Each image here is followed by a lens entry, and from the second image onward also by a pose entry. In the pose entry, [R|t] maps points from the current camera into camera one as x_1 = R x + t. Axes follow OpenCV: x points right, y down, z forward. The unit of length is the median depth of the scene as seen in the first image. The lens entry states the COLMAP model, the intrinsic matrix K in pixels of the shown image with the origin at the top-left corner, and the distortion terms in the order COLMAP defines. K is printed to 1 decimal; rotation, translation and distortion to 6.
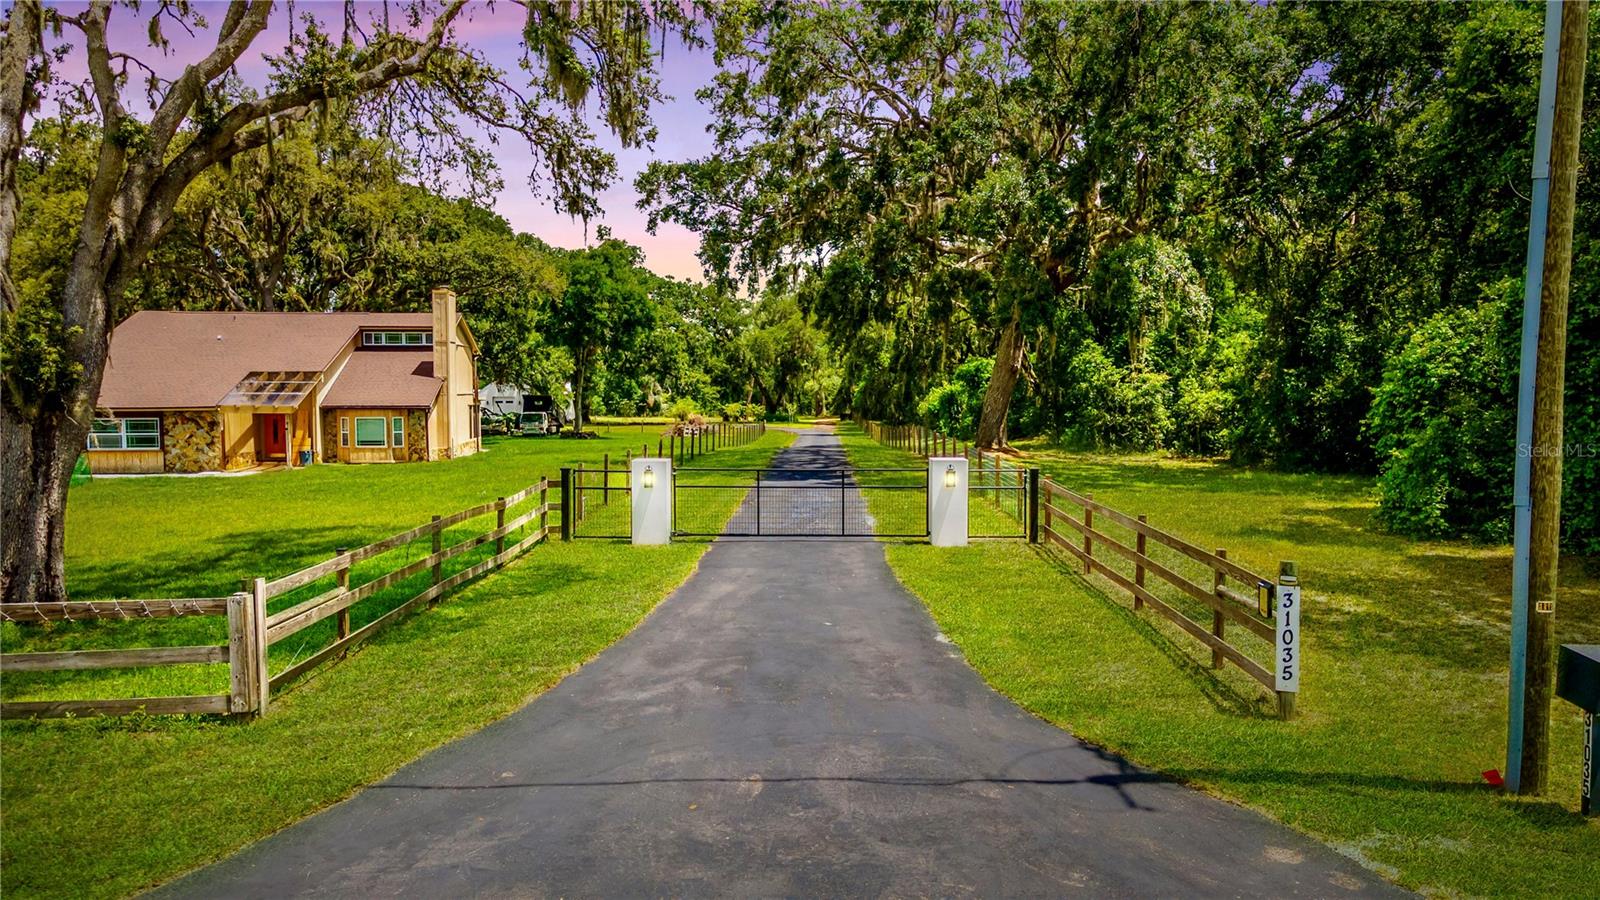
lens RADIAL K [[1158.6, 0, 800.0], [0, 1158.6, 450.0], [0, 0, 1]] dist [0.019937, 0.062902]
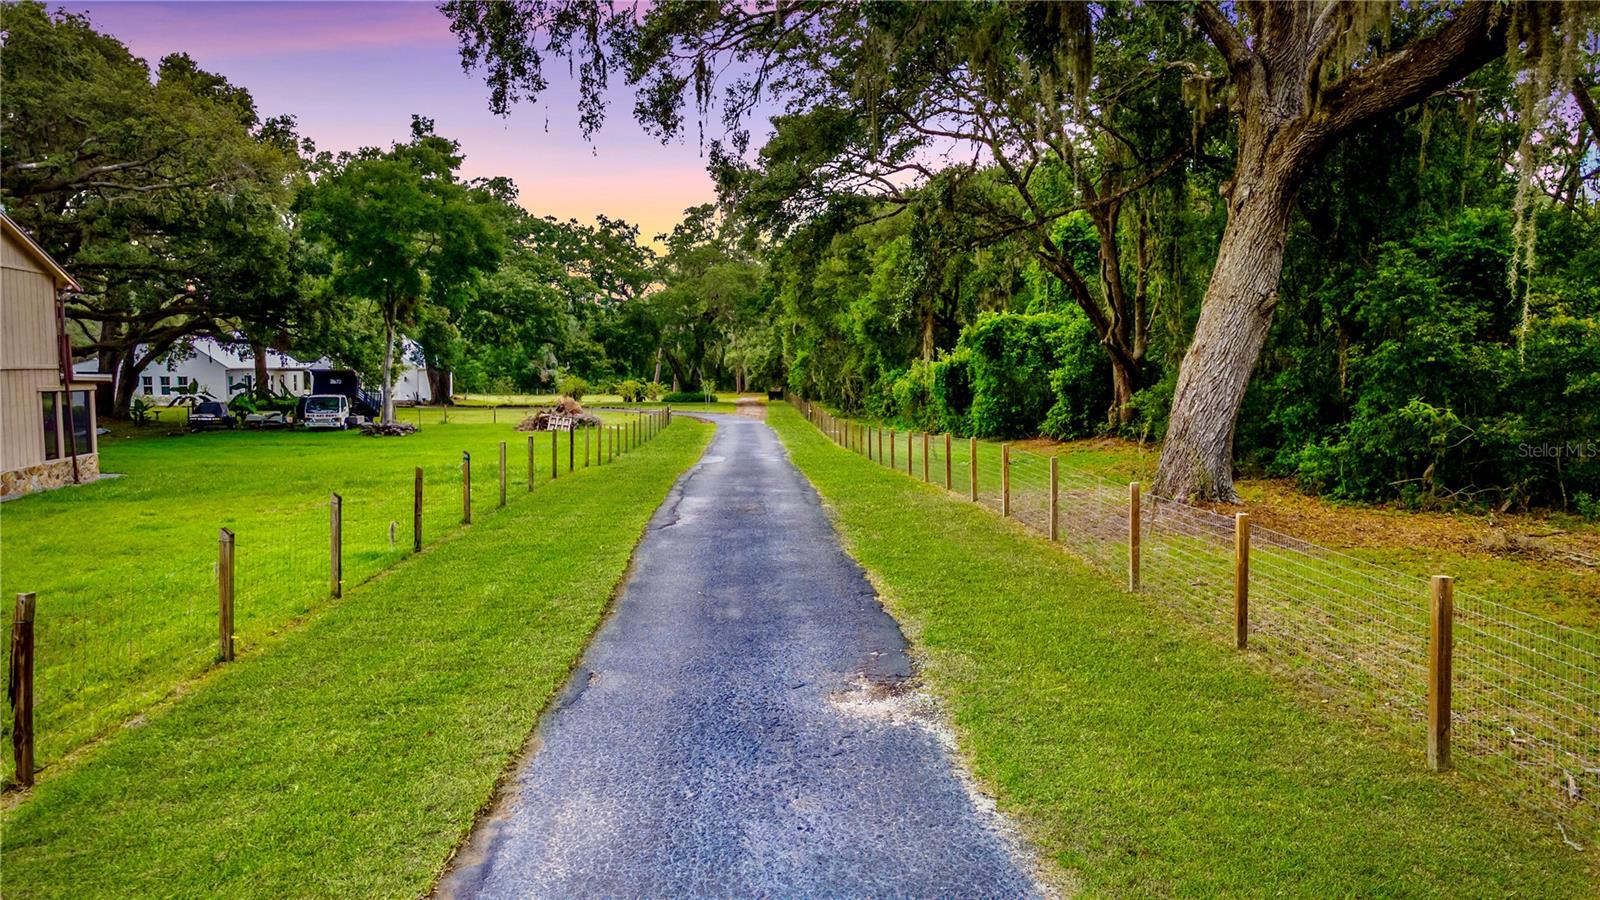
lens RADIAL K [[1158.6, 0, 800.0], [0, 1158.6, 450.0], [0, 0, 1]] dist [0.019937, 0.062902]
pose [[0.997660, -0.008102, 0.067890, 0.001253], [0.006563, 0.999717, 0.022861, -0.014125], [-0.068056, -0.022362, 0.997431, 0.293571]]
